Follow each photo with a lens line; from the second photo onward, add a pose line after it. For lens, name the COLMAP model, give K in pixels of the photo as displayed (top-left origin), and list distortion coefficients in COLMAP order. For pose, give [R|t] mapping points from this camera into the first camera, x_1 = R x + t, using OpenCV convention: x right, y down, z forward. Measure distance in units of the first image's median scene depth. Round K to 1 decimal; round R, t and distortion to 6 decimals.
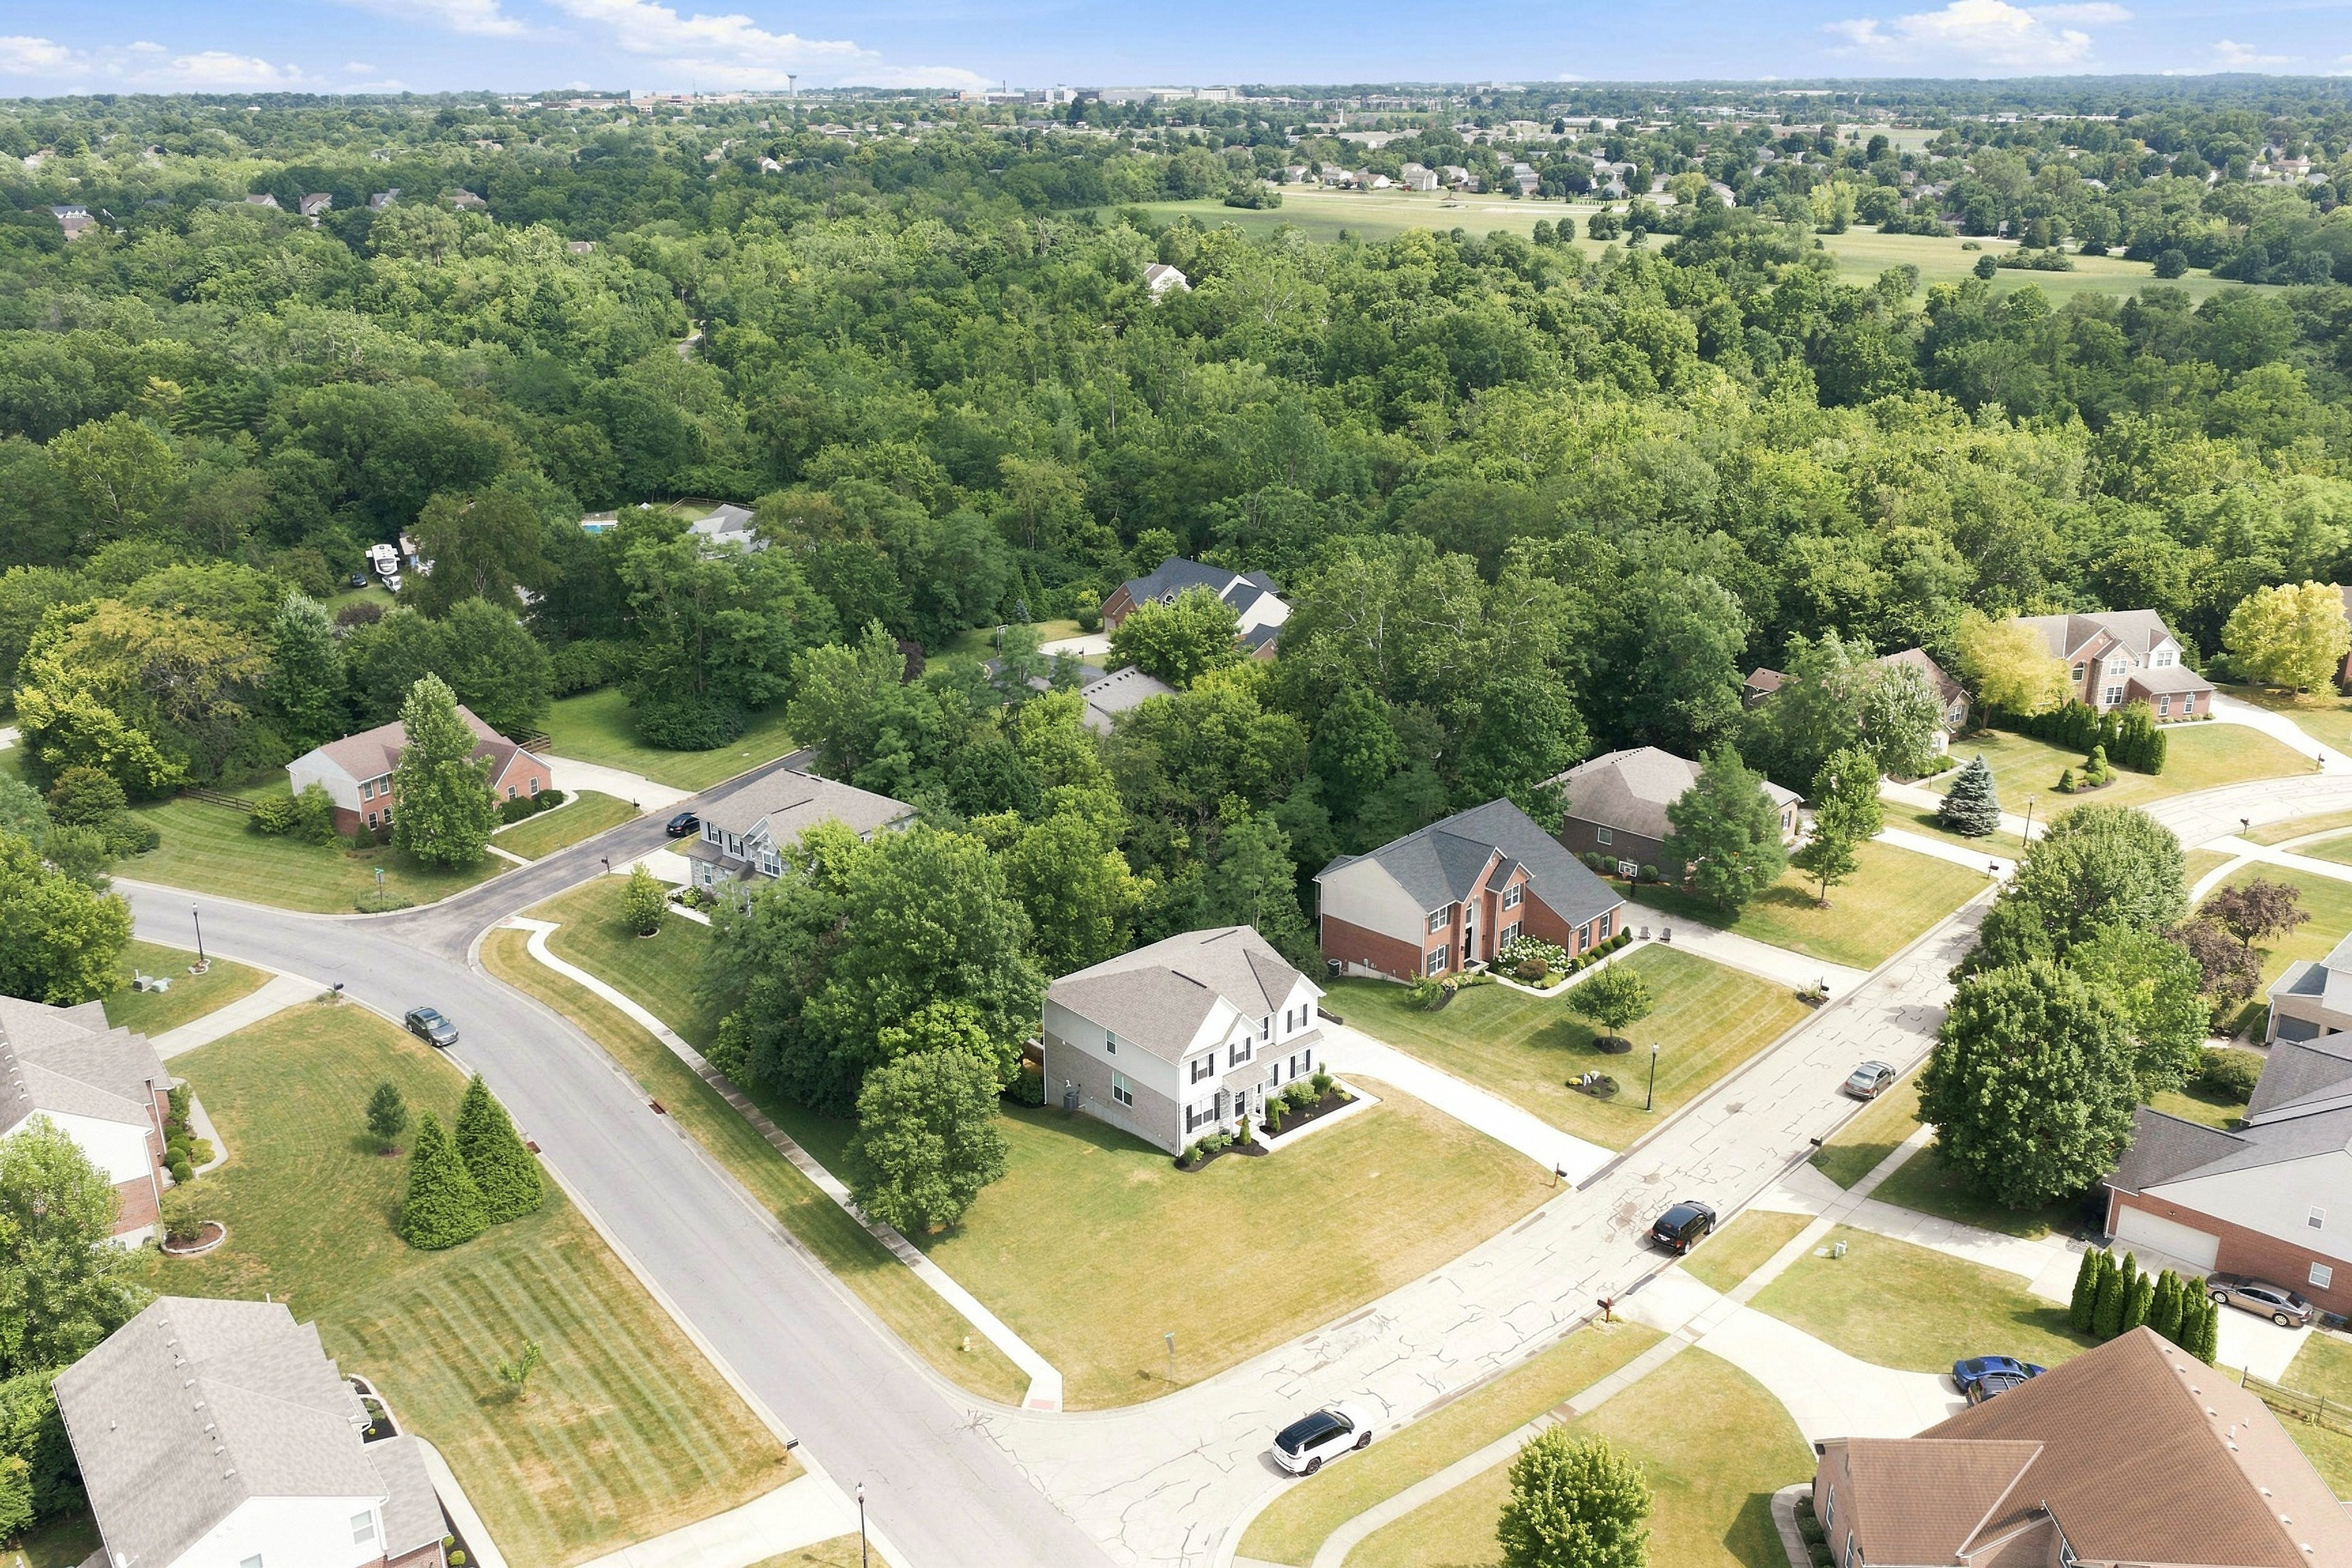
lens RADIAL K [[1956.6, 0, 1176.0], [0, 1956.6, 784.0], [0, 0, 1]] dist [0.008586, -0.020027]
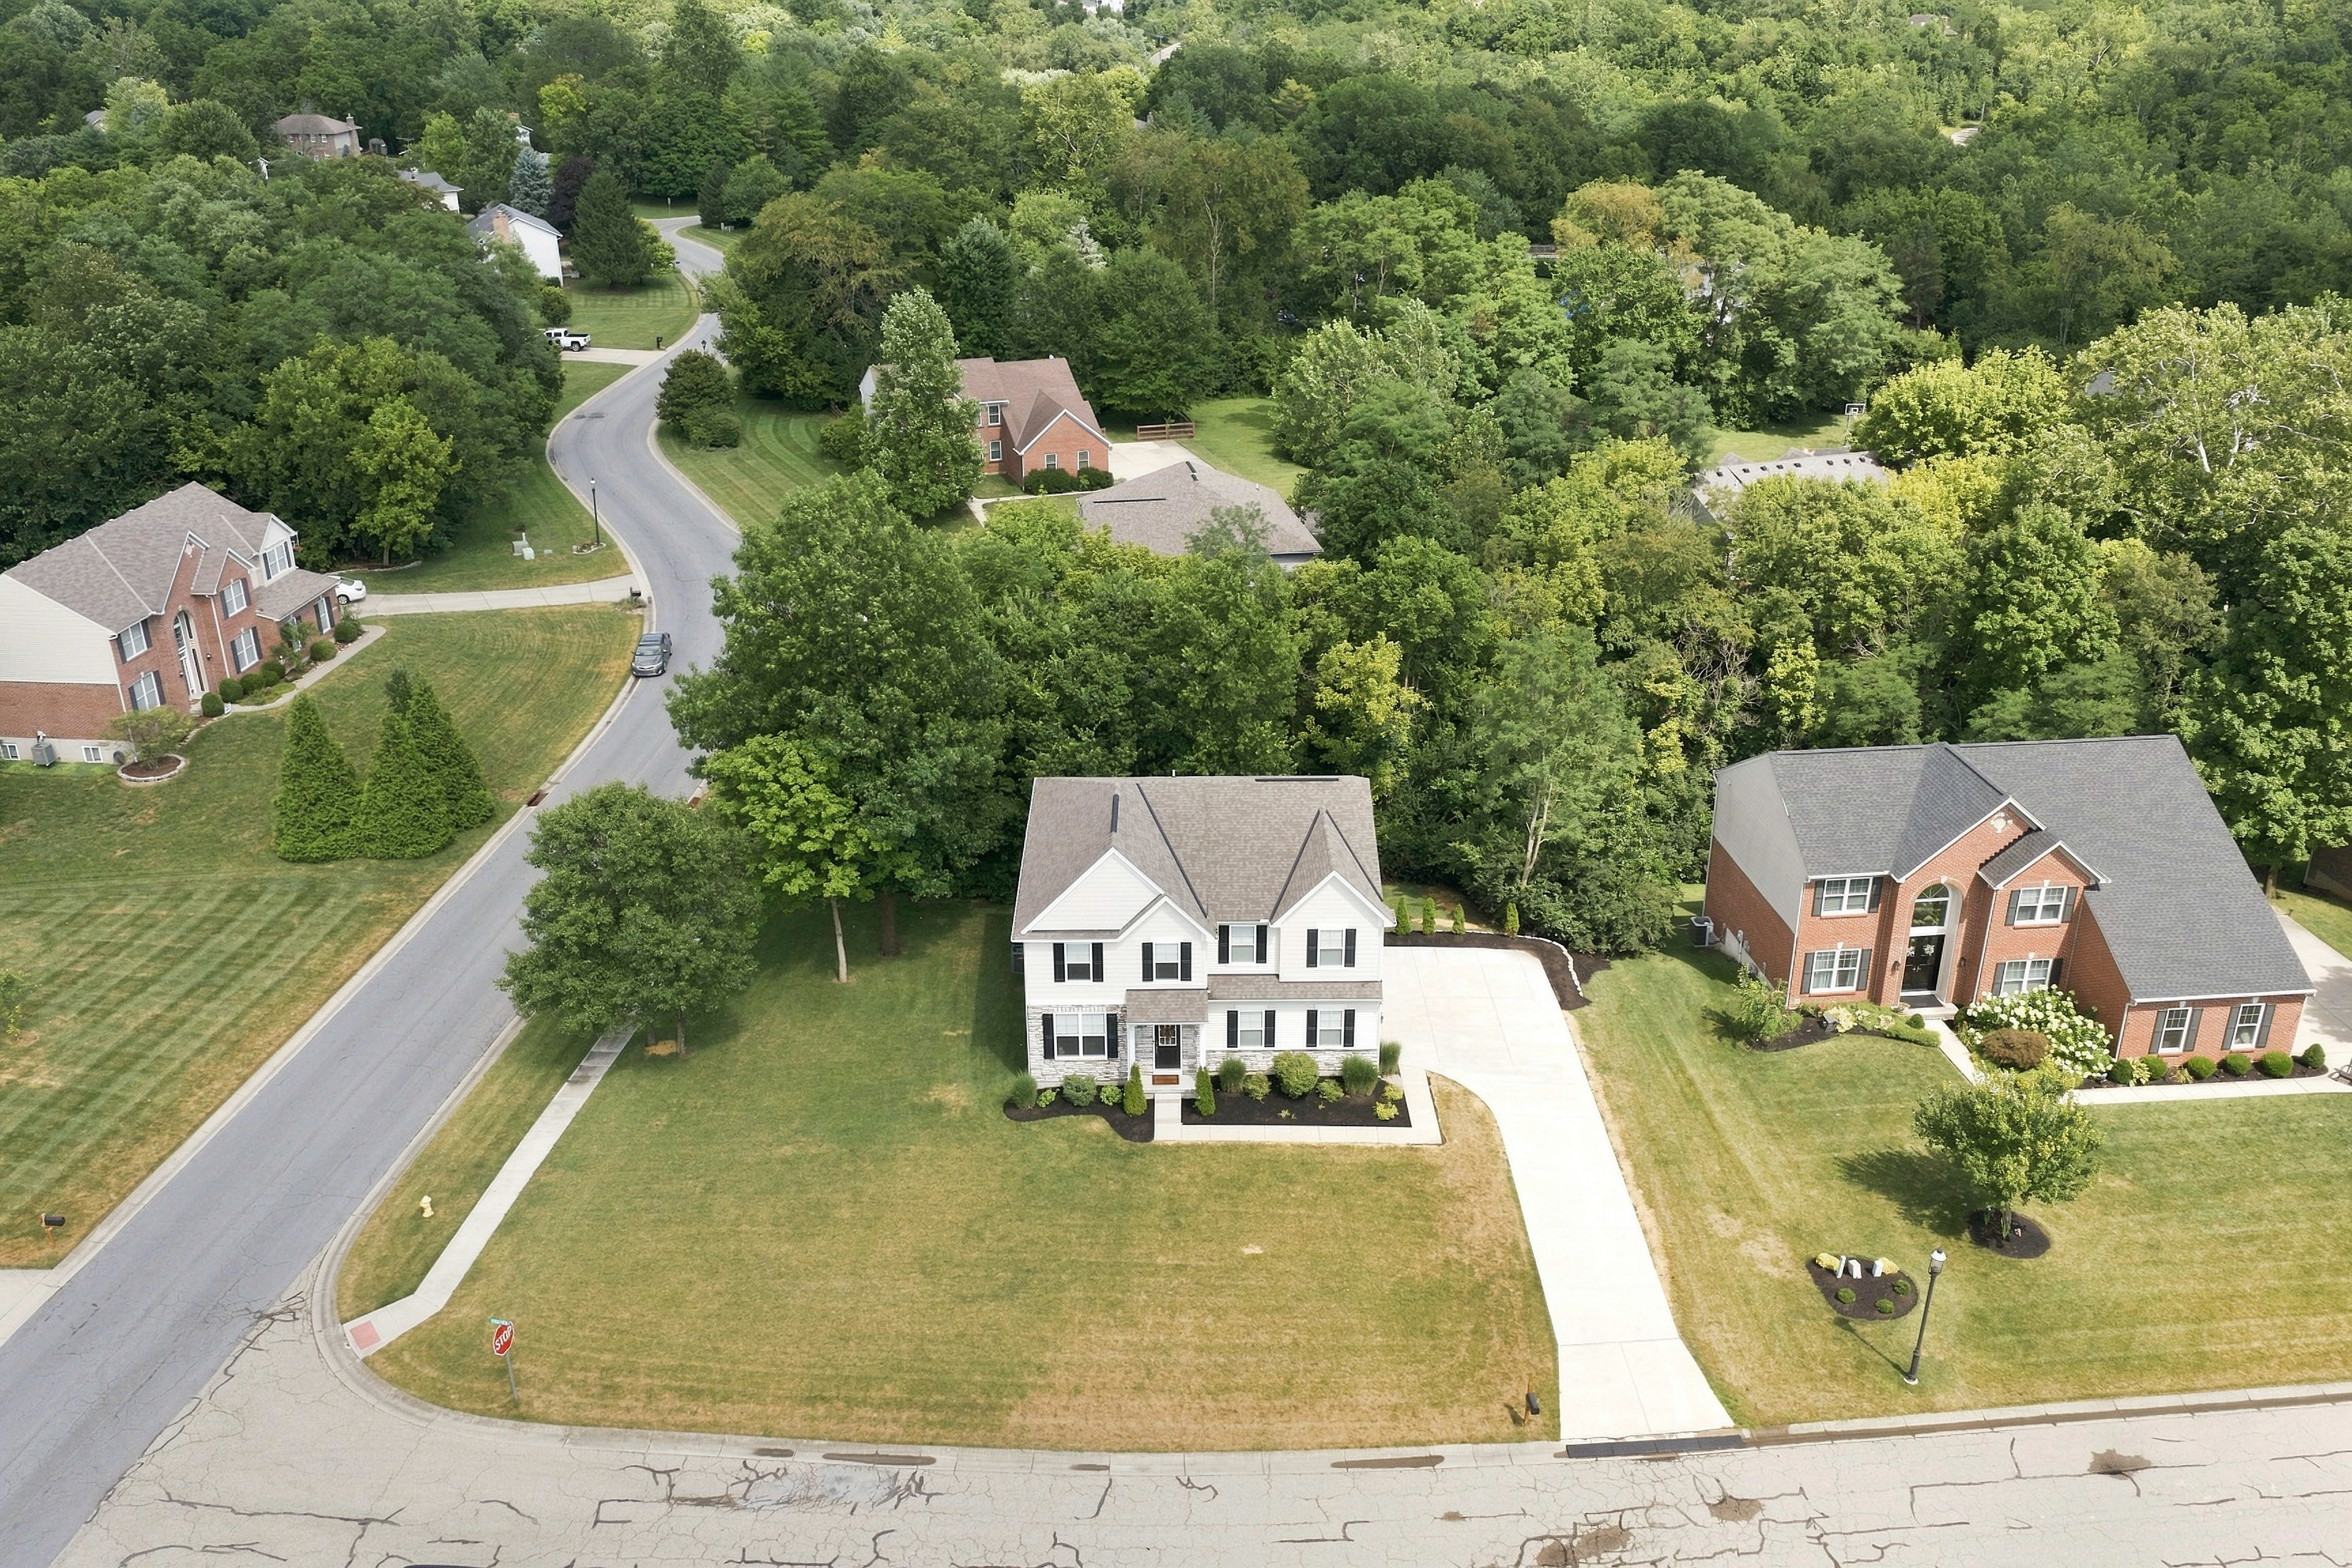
lens RADIAL K [[1956.6, 0, 1176.0], [0, 1956.6, 784.0], [0, 0, 1]] dist [0.008586, -0.020027]
pose [[0.750084, 0.266295, -0.605361, 0.314460], [-0.220423, 0.963677, 0.150796, -0.000744], [0.623529, 0.020325, 0.781536, 0.467544]]
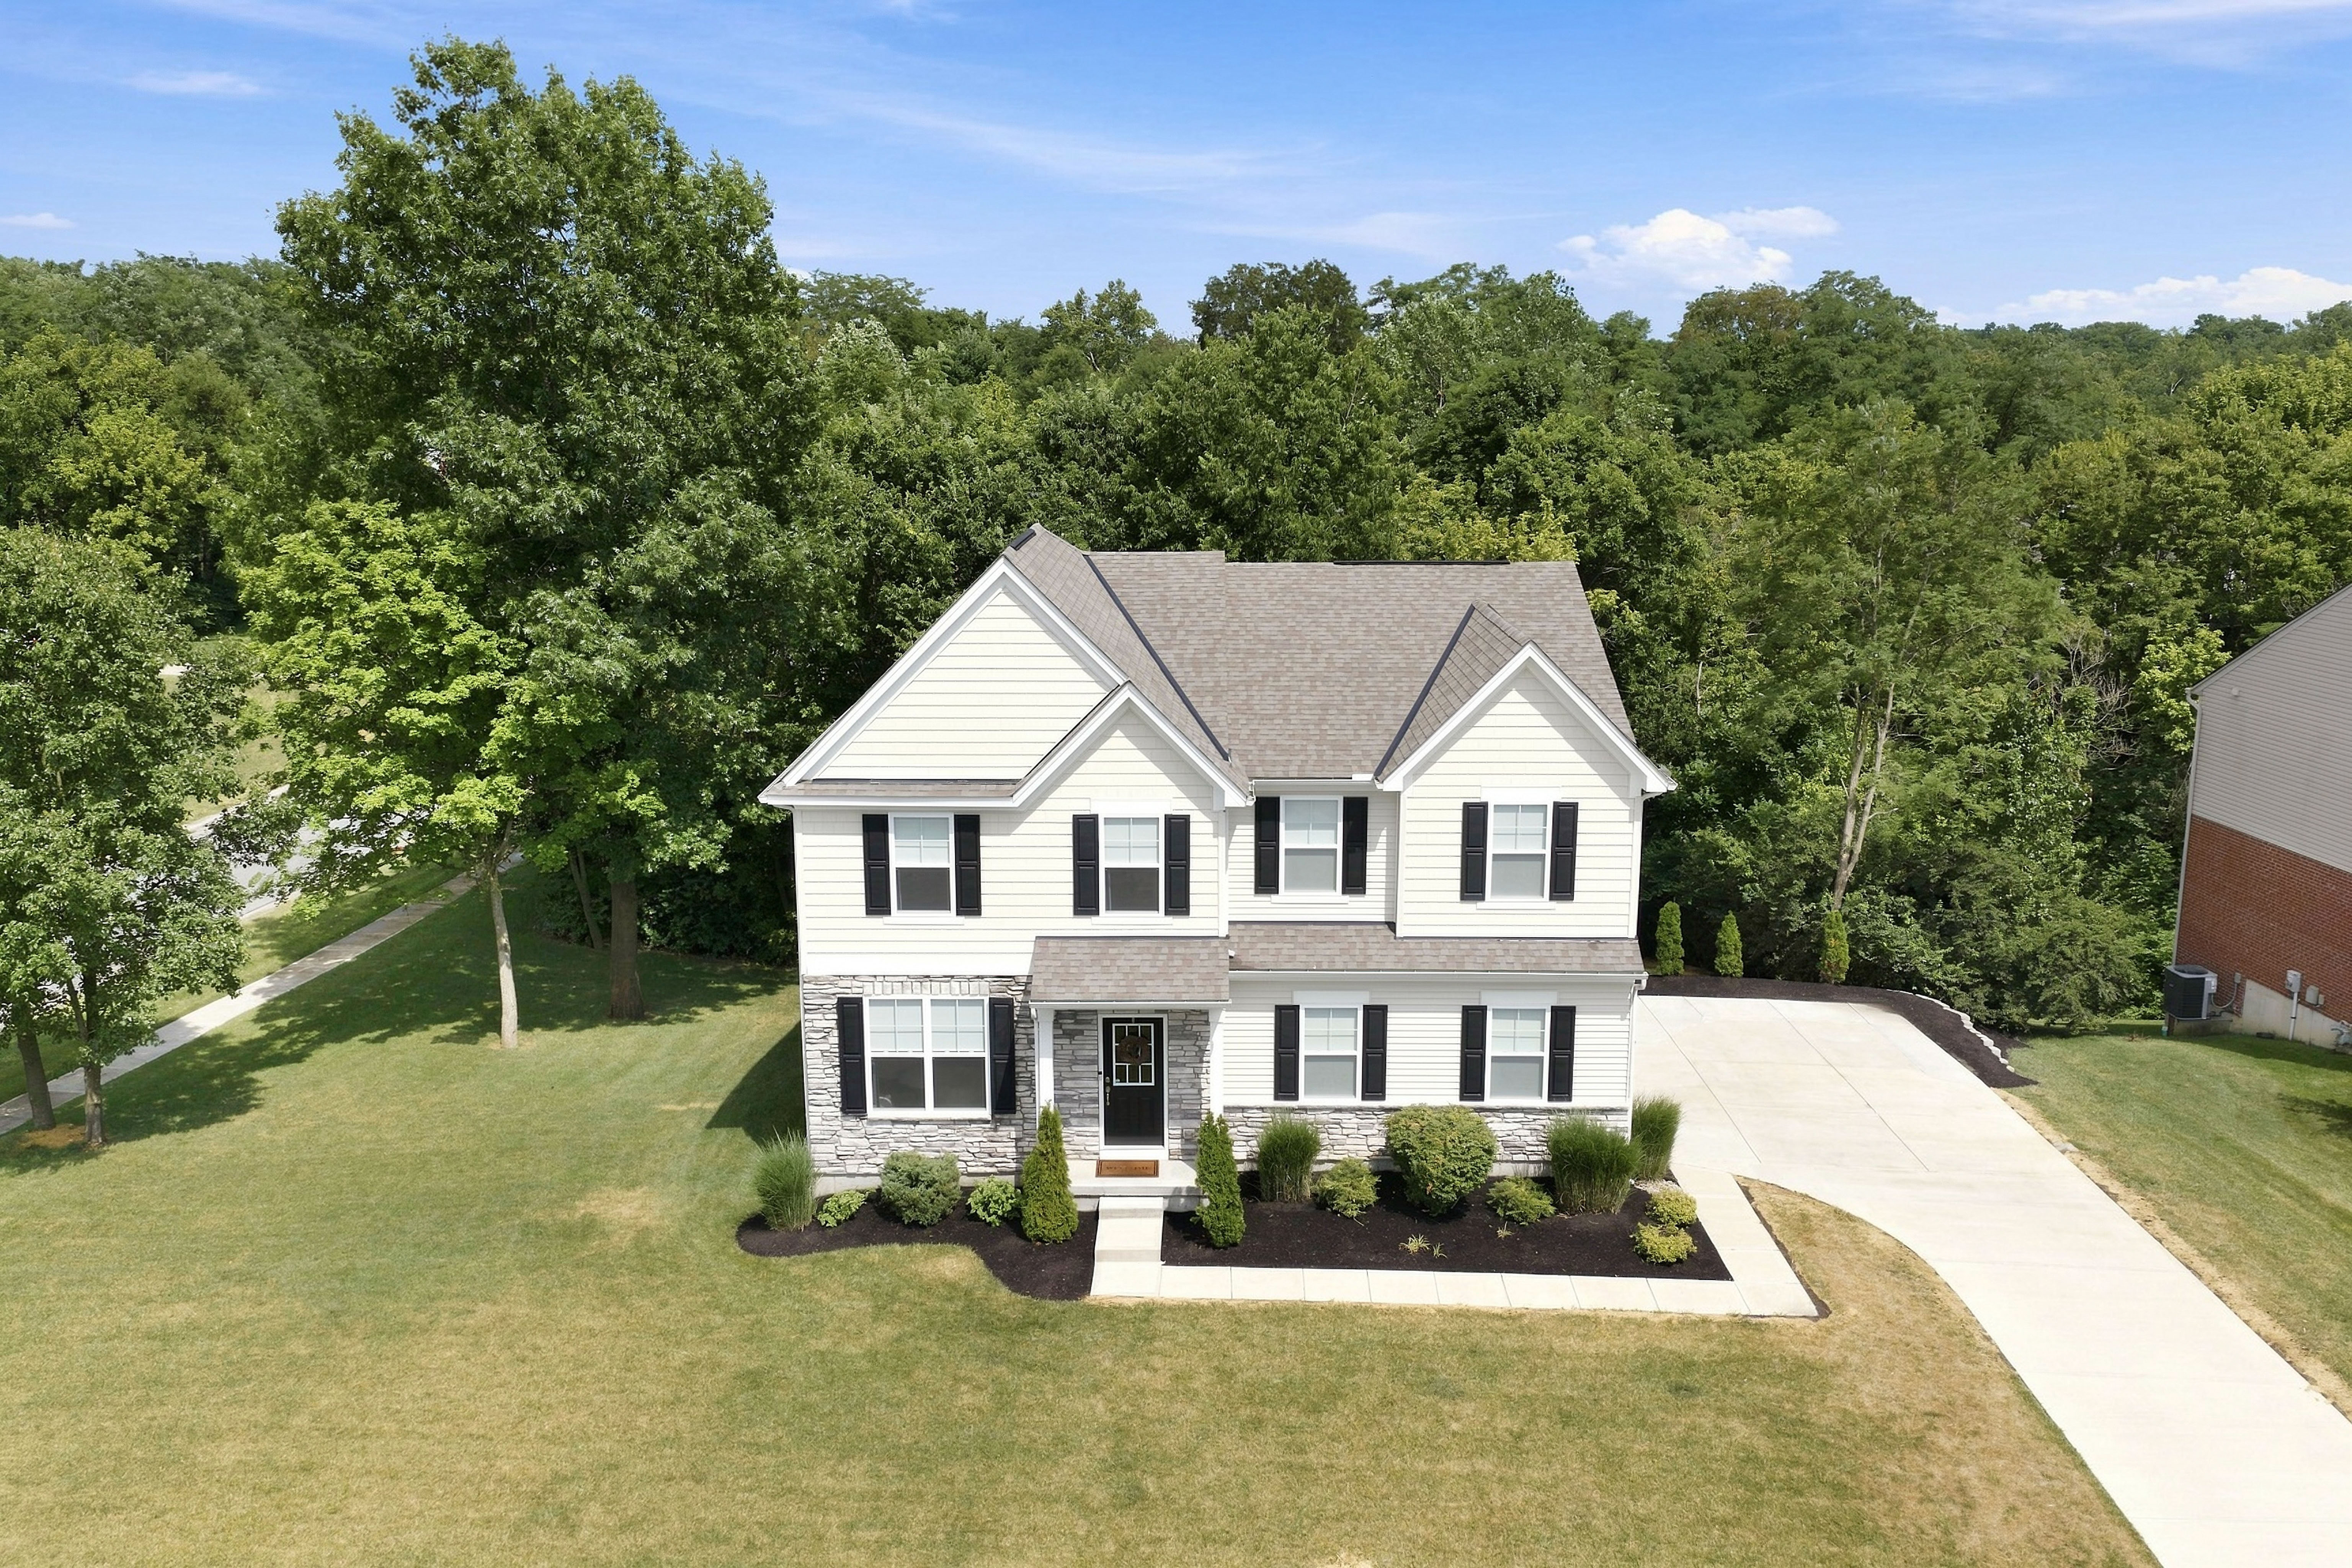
lens RADIAL K [[1956.6, 0, 1176.0], [0, 1956.6, 784.0], [0, 0, 1]] dist [0.008586, -0.020027]
pose [[0.734865, 0.141806, -0.663222, 0.166997], [-0.228779, 0.972411, -0.045577, 0.116541], [0.638461, 0.185225, 0.747033, 0.697272]]
